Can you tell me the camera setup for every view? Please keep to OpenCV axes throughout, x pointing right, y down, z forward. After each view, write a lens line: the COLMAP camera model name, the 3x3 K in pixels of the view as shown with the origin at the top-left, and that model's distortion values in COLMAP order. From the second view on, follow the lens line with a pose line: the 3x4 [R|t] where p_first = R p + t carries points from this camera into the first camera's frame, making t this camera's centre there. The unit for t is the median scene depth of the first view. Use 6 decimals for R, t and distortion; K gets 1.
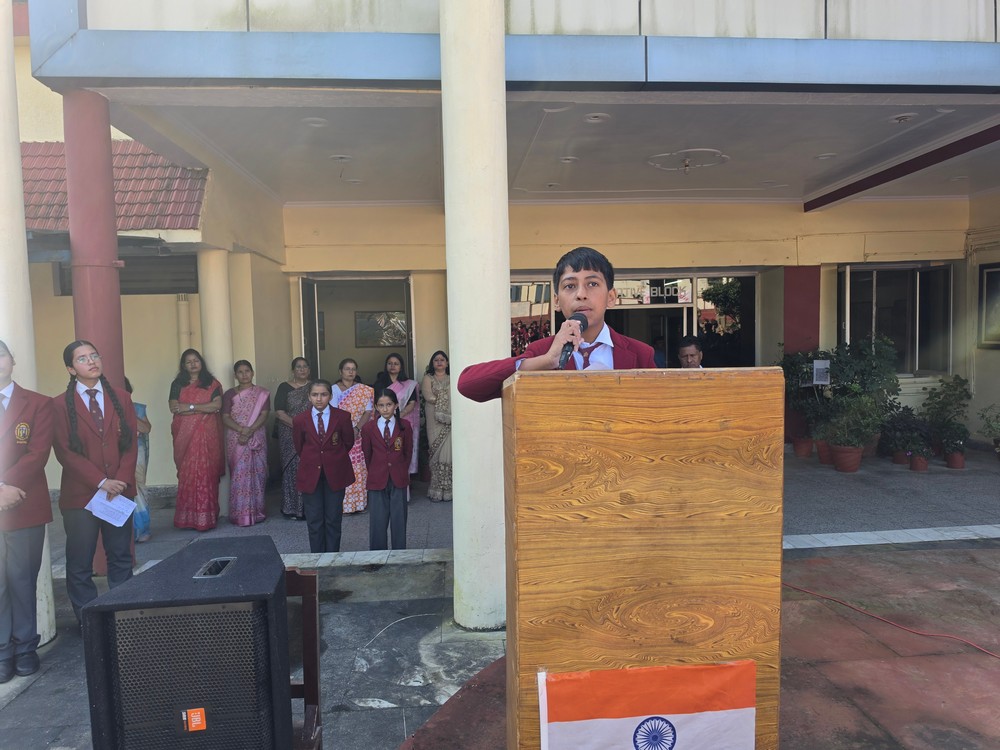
lens RADIAL K [[672.5, 0, 500.0], [0, 672.5, 375.0], [0, 0, 1]] dist [0.076522, -0.089435]
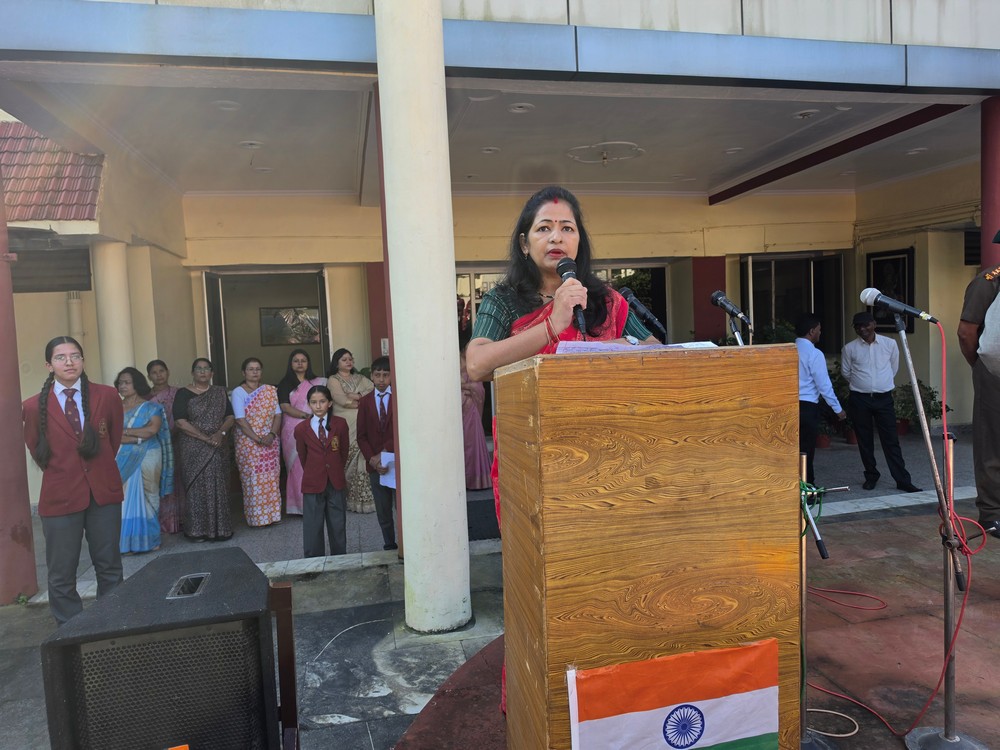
lens RADIAL K [[677.3, 0, 500.5], [0, 677.3, 365.9], [0, 0, 1]] dist [0.083288, -0.118213]
pose [[0.990291, -0.029580, 0.135823, -0.058075], [0.030418, 0.999529, -0.004098, 0.004581], [-0.135638, 0.008189, 0.990725, 0.022141]]
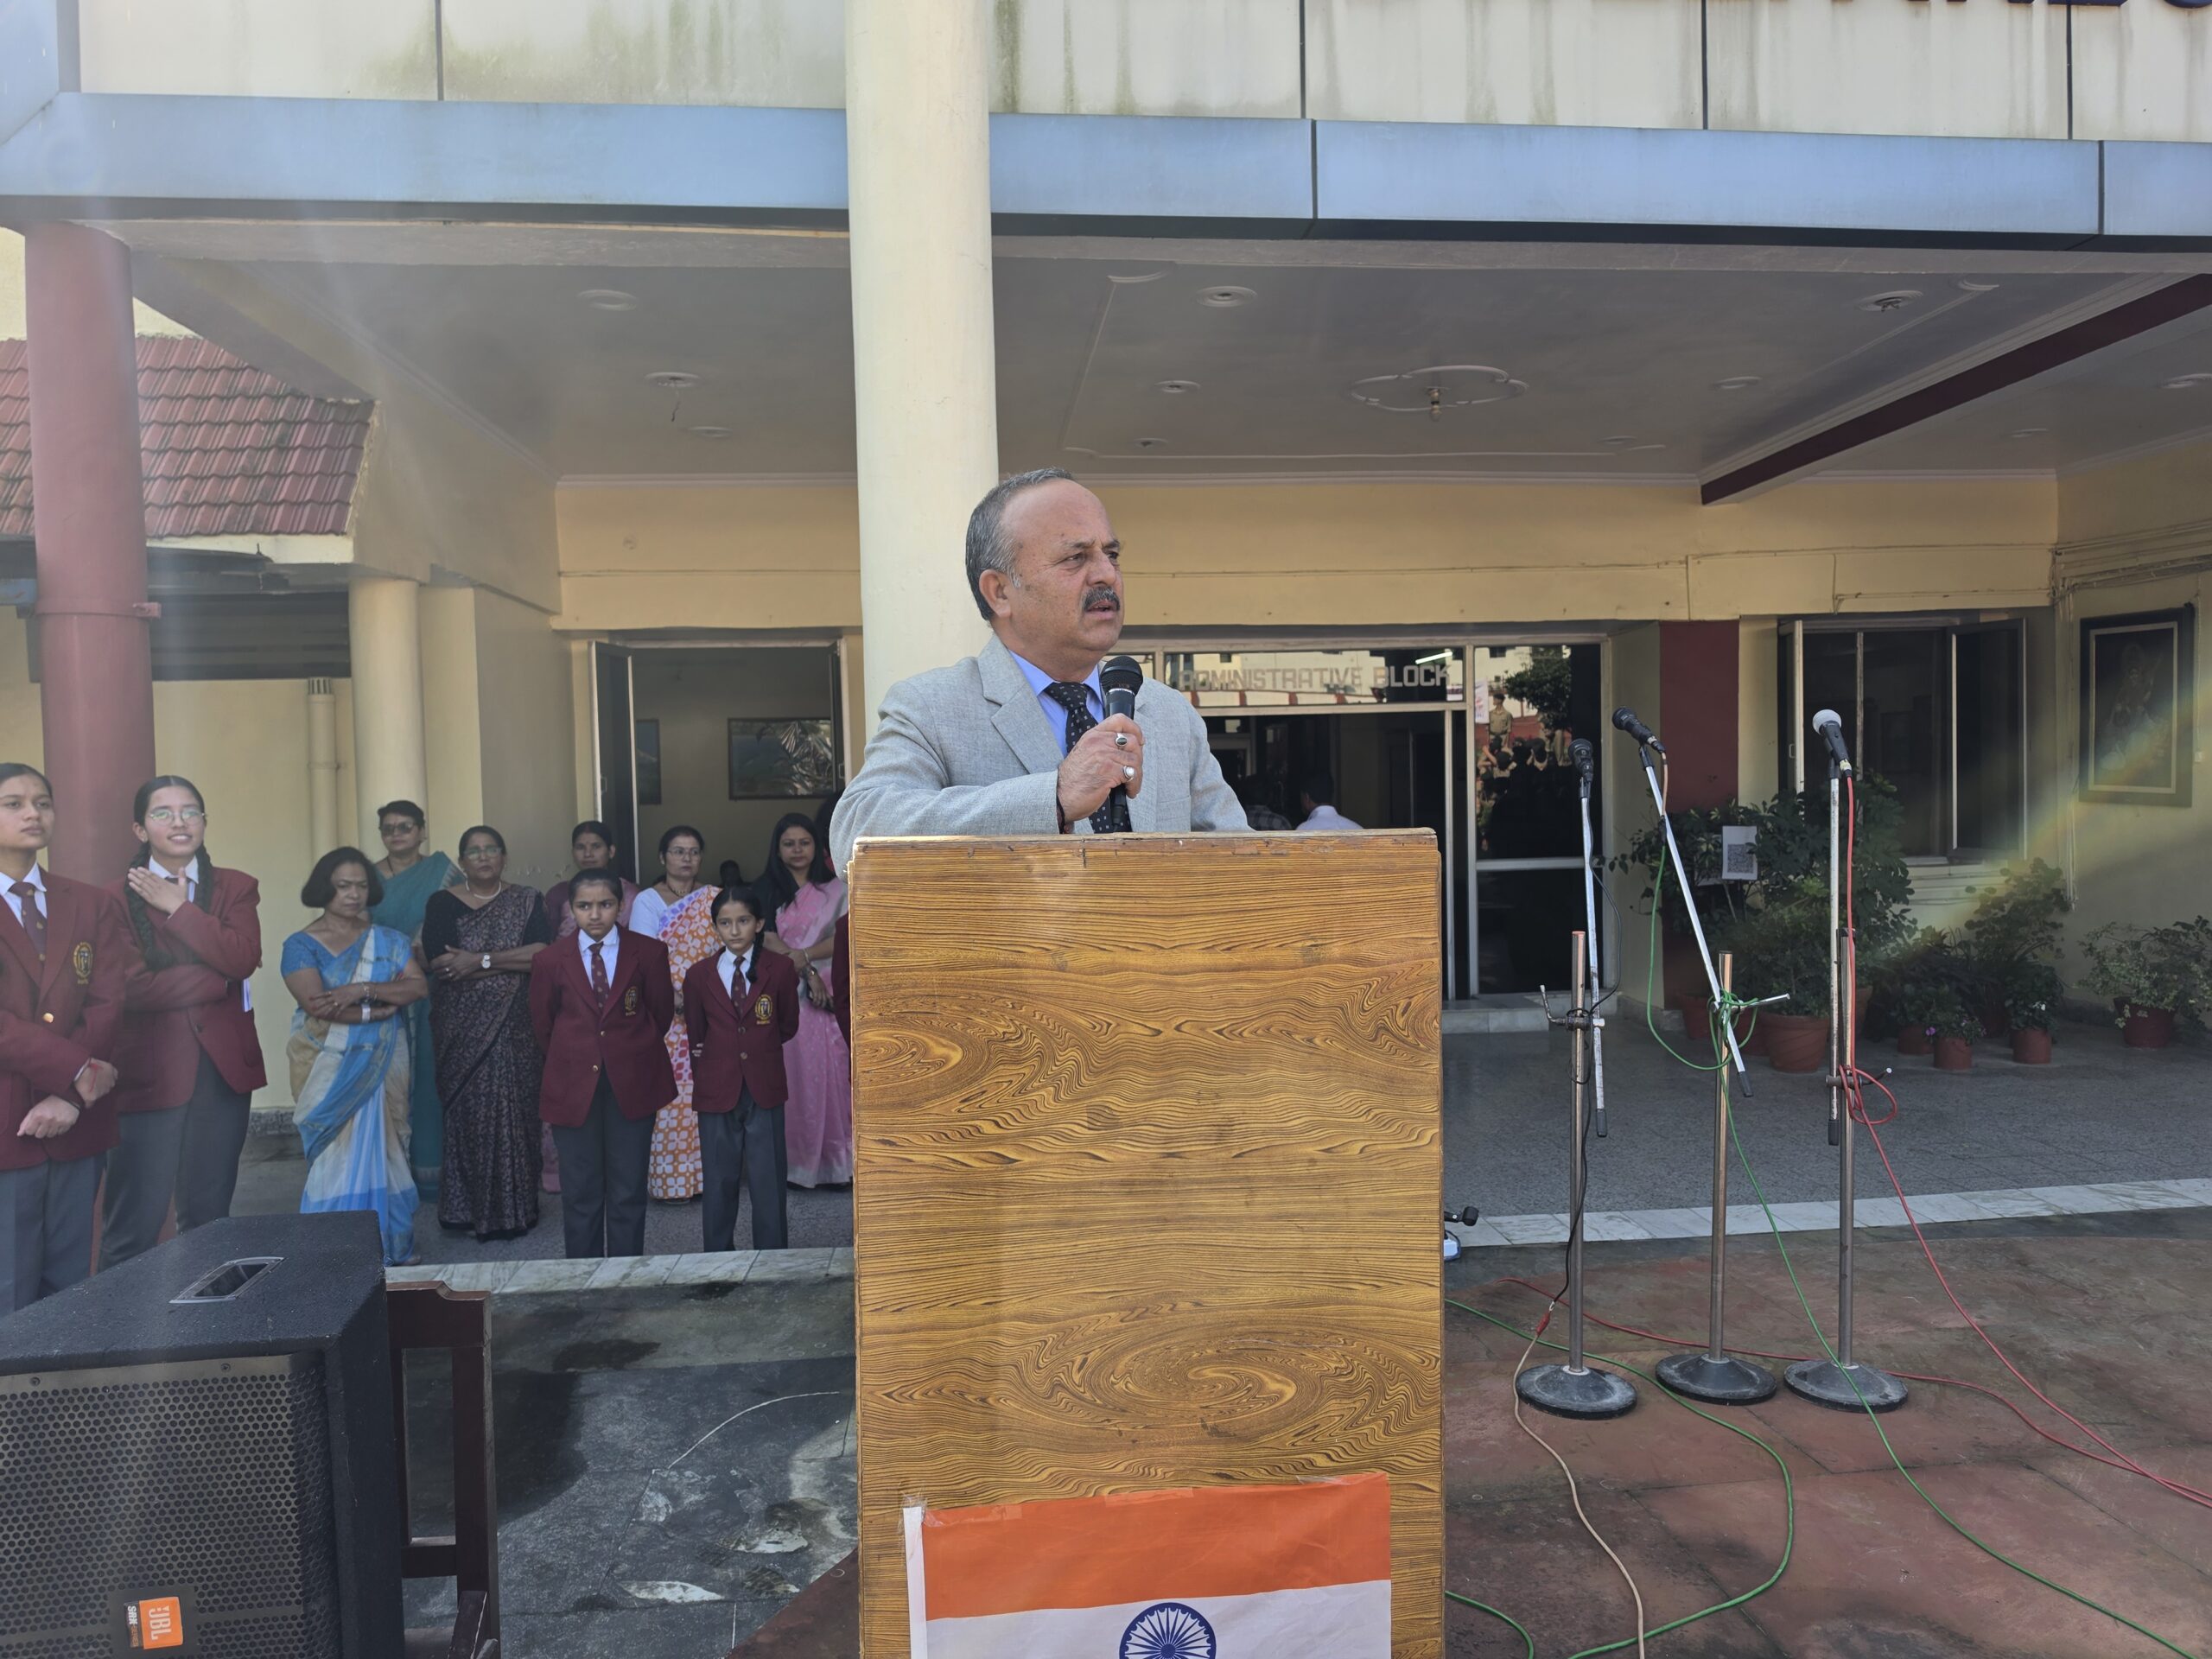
lens RADIAL K [[1489.8, 0, 1108.0], [0, 1489.8, 825.3], [0, 0, 1]] dist [0.083646, -0.103312]
pose [[0.999733, -0.000405, 0.023096, 0.062984], [0.000965, 0.999706, -0.024241, 0.003984], [-0.023080, 0.024257, 0.999439, -0.004461]]
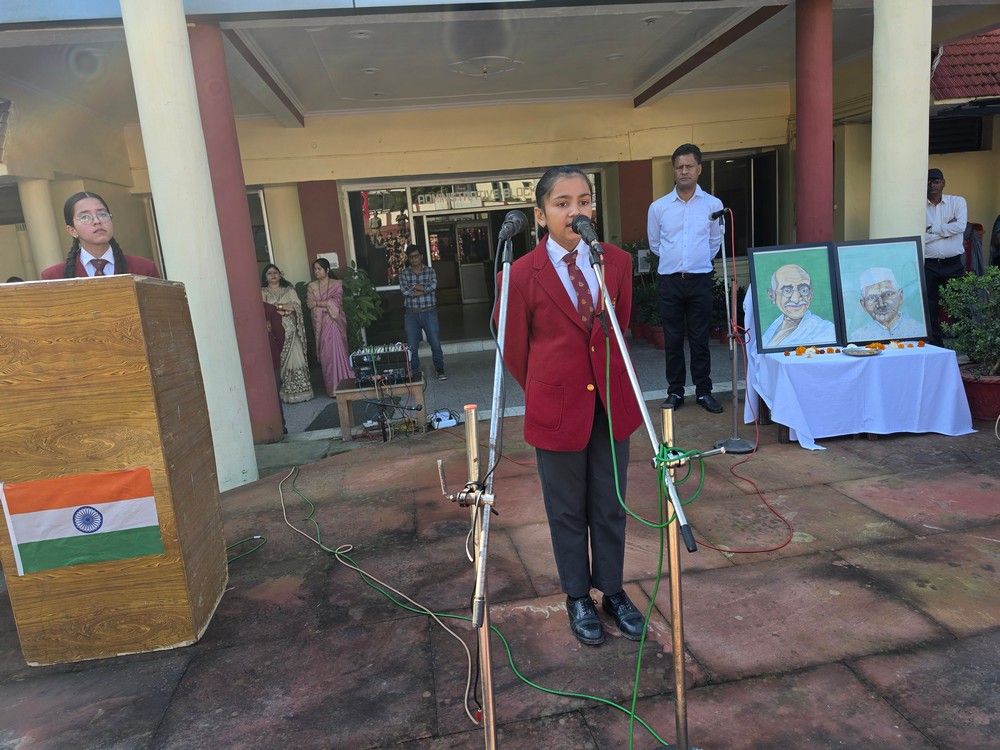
lens RADIAL K [[671.7, 0, 490.2], [0, 671.7, 363.6], [0, 0, 1]] dist [0.045668, -0.050917]
pose [[0.996745, -0.069583, 0.040723, 0.421963], [0.063923, 0.989868, 0.126787, 0.016707], [-0.049133, -0.123771, 0.991094, -0.202919]]
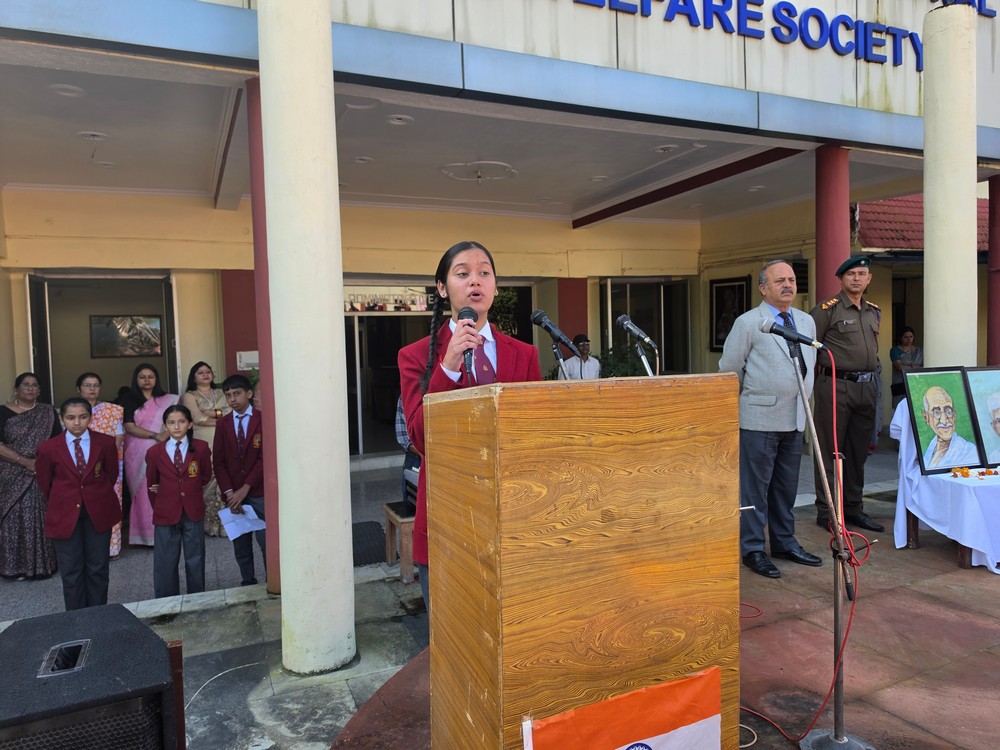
lens RADIAL K [[677.3, 0, 500.5], [0, 677.3, 365.9], [0, 0, 1]] dist [0.083288, -0.118213]
pose [[0.940920, -0.018902, 0.338100, -0.100173], [0.026891, 0.999459, -0.018961, -0.004347], [-0.337559, 0.026933, 0.940919, 0.057535]]
